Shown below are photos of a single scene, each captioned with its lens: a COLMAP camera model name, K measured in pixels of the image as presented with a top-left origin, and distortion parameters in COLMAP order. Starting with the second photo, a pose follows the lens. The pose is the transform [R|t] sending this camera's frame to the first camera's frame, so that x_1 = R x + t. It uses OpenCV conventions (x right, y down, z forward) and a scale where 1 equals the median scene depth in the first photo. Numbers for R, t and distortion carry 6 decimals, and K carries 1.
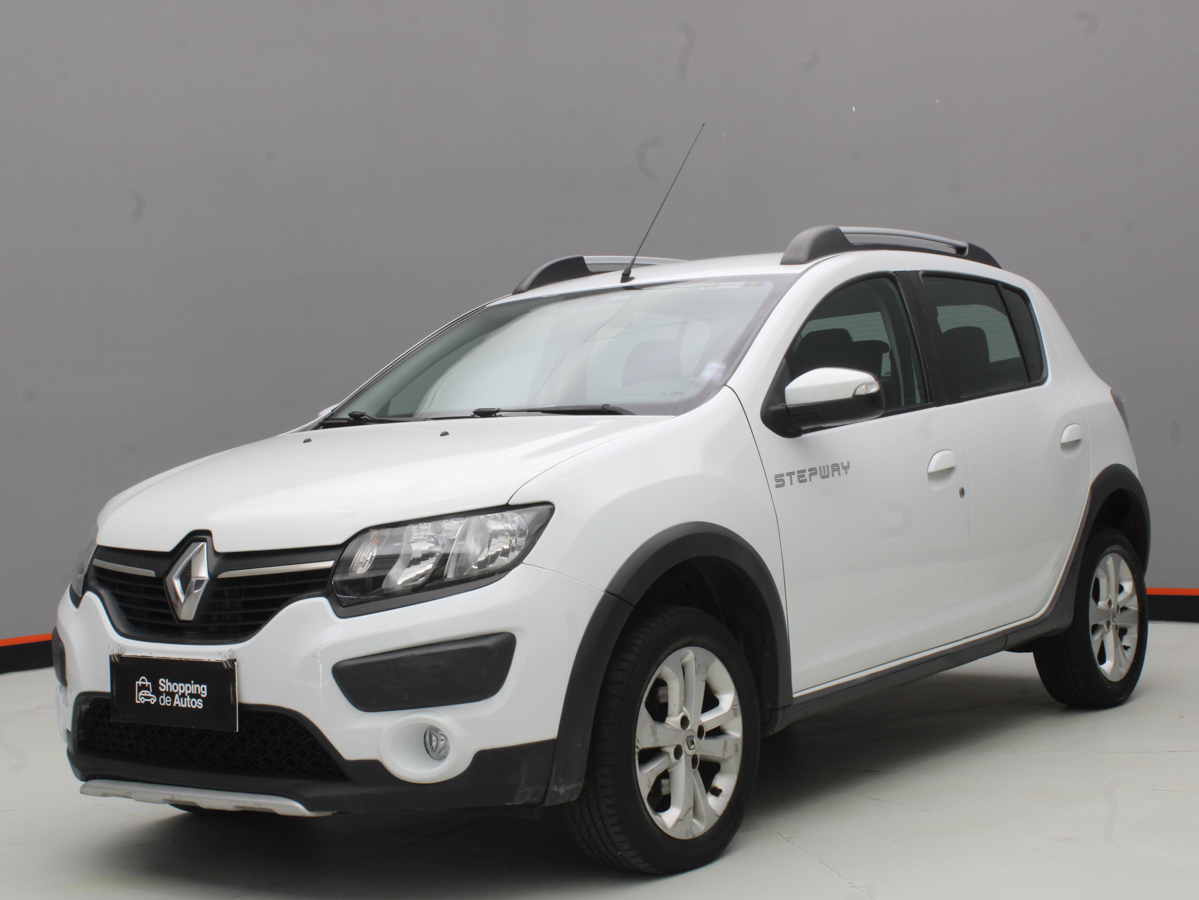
lens RADIAL K [[1665.2, 0, 599.5], [0, 1665.2, 450.0], [0, 0, 1]] dist [-0.001038, -0.015311]
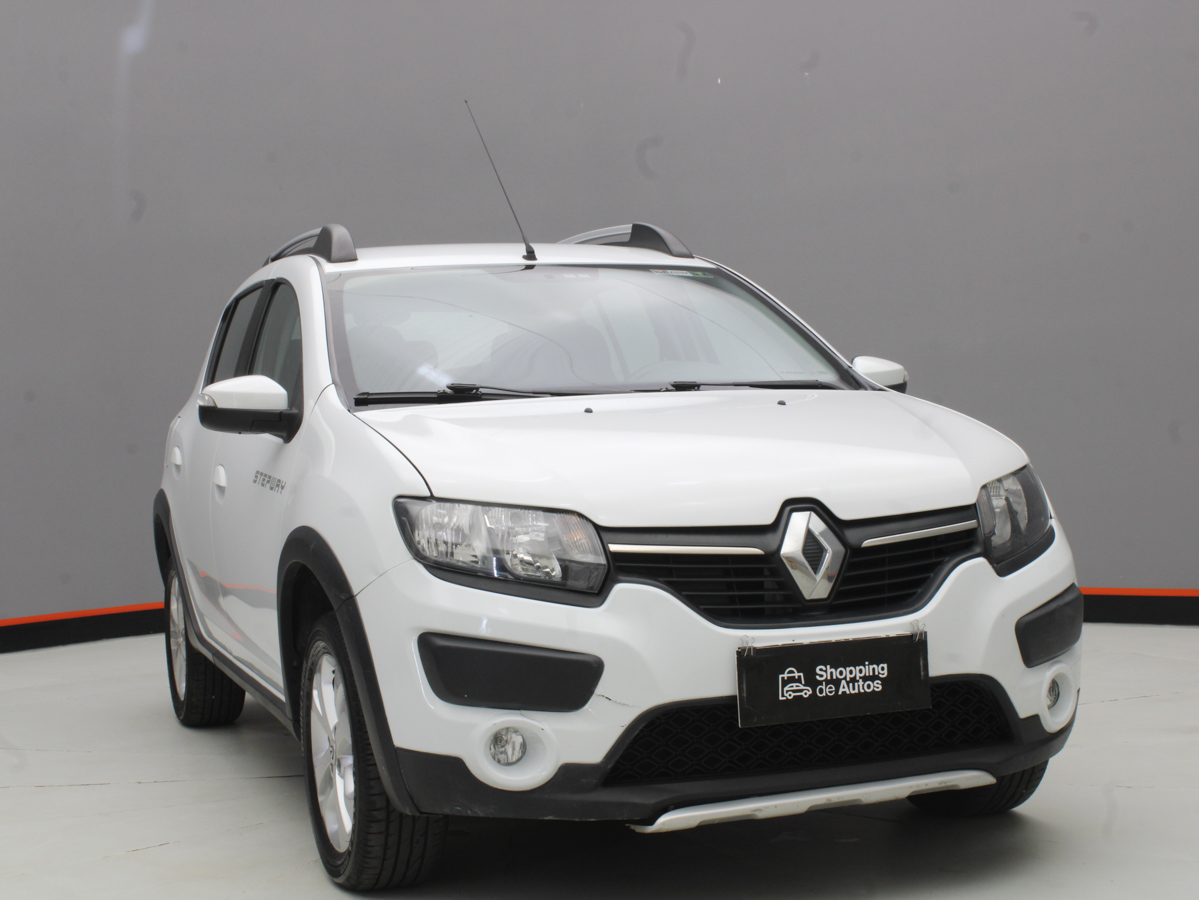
lens RADIAL K [[1763.6, 0, 599.5], [0, 1763.6, 450.0], [0, 0, 1]] dist [0.001111, 0.002642]
pose [[0.593939, 0.007824, 0.804472, -1.081829], [0.019138, 0.999532, -0.023850, 0.044025], [-0.804282, 0.029562, 0.593512, 0.542072]]
